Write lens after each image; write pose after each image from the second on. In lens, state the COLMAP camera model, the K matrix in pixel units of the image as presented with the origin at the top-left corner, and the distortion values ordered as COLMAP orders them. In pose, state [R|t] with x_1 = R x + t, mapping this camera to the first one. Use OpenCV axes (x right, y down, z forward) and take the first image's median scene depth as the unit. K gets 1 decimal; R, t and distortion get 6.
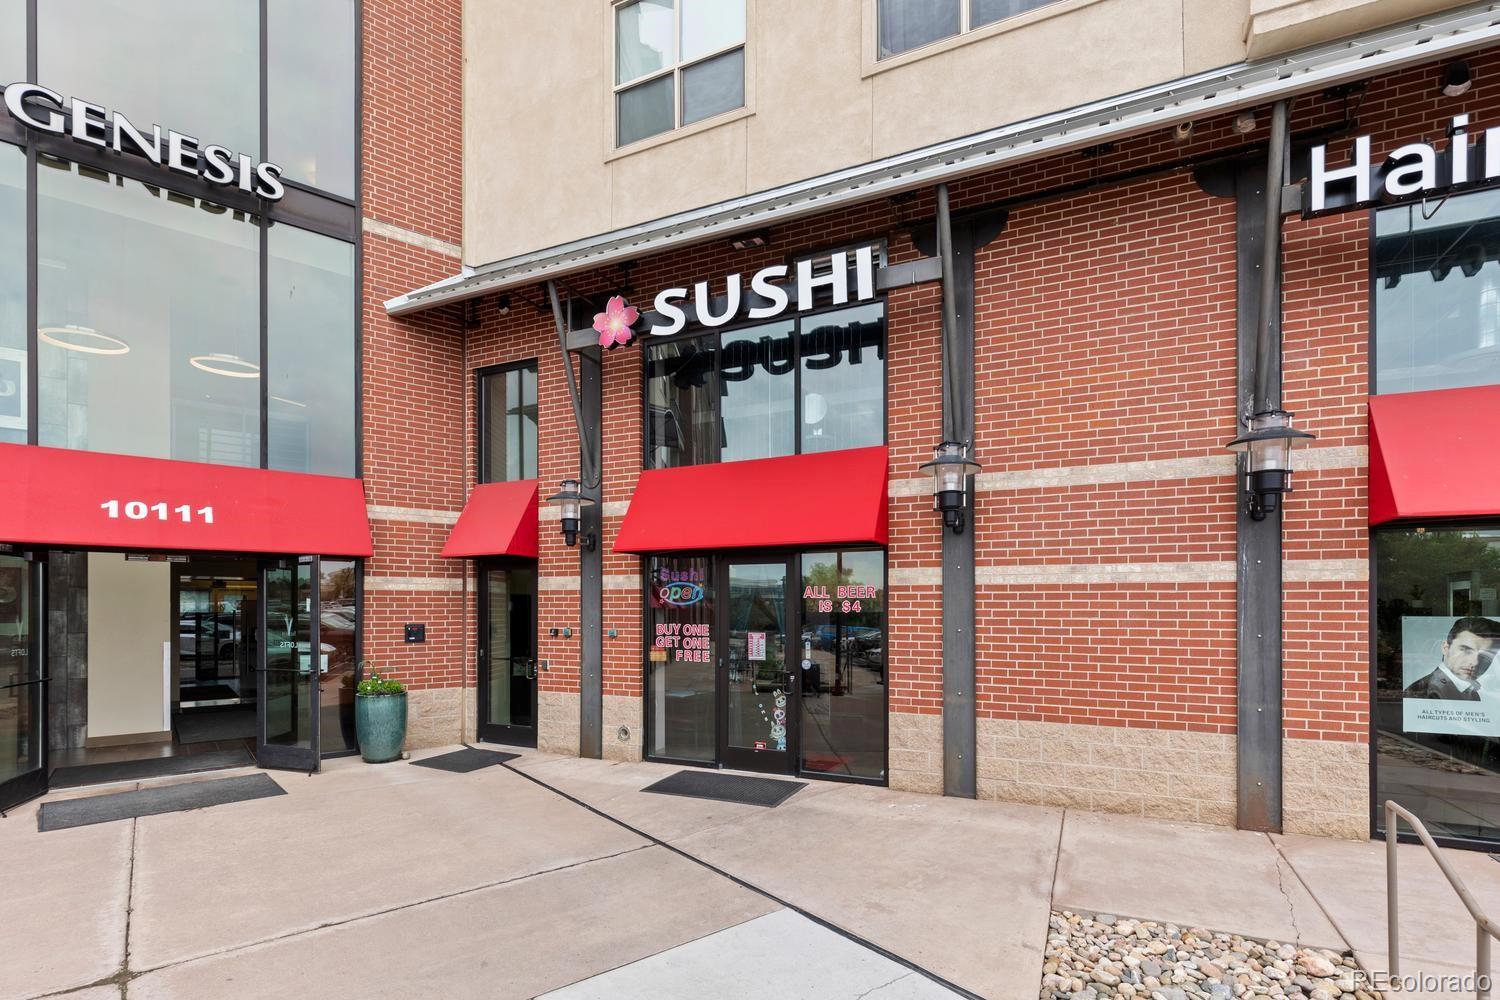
lens RADIAL K [[709.9, 0, 751.0], [0, 709.9, 606.3], [0, 0, 1]] dist [0.005269, 0.000338]
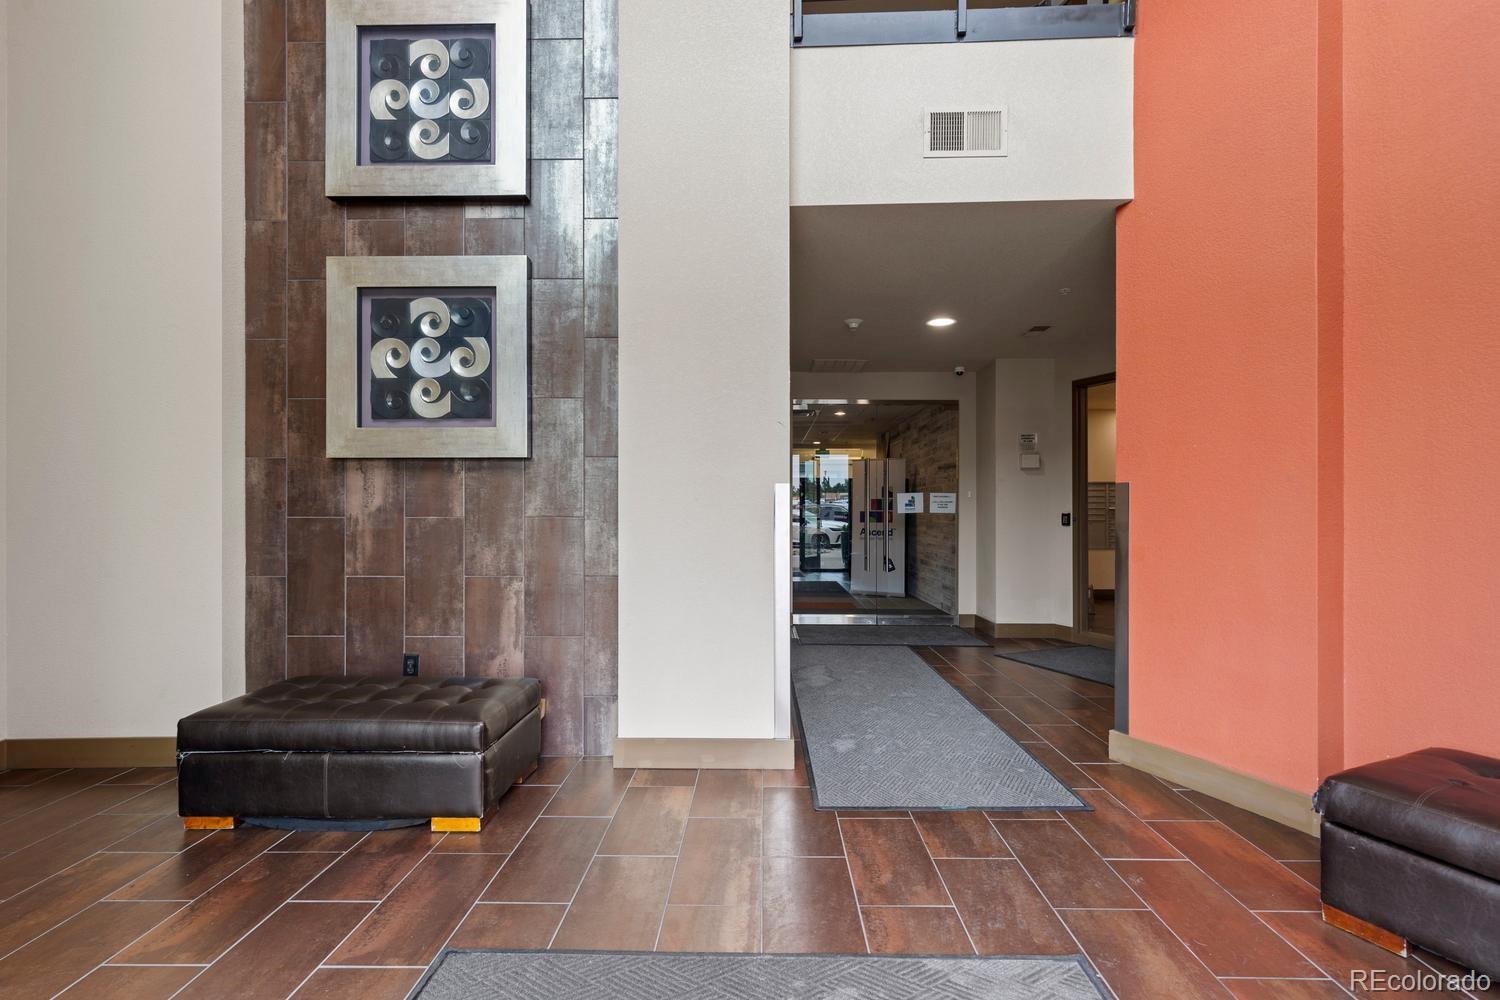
lens RADIAL K [[709.9, 0, 751.4], [0, 709.9, 504.6], [0, 0, 1]] dist [0.005269, 0.000338]
pose [[0.757429, -0.002786, -0.652912, -0.643698], [0.001258, 0.999995, -0.002807, 0.065080], [0.652917, 0.001305, 0.757429, 0.773905]]
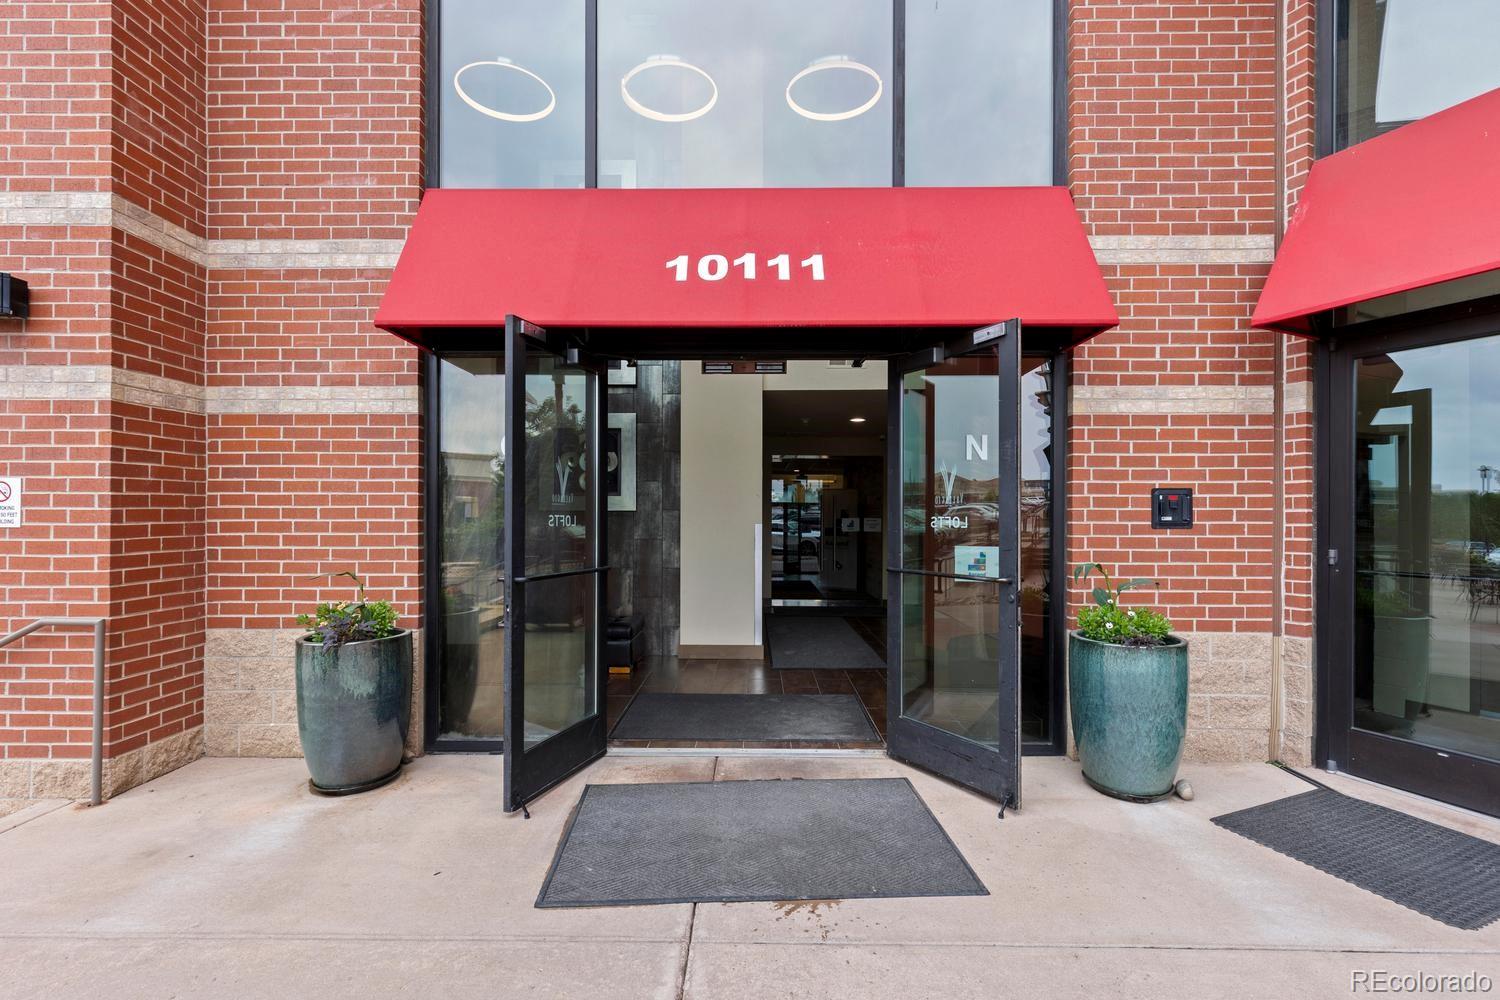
lens RADIAL K [[709.9, 0, 748.1], [0, 709.9, 509.6], [0, 0, 1]] dist [0.005269, 0.000338]
pose [[0.760015, -0.001811, -0.649904, -0.375828], [-0.001999, 0.999985, -0.005125, 0.041267], [0.649903, 0.005194, 0.759999, 0.465409]]
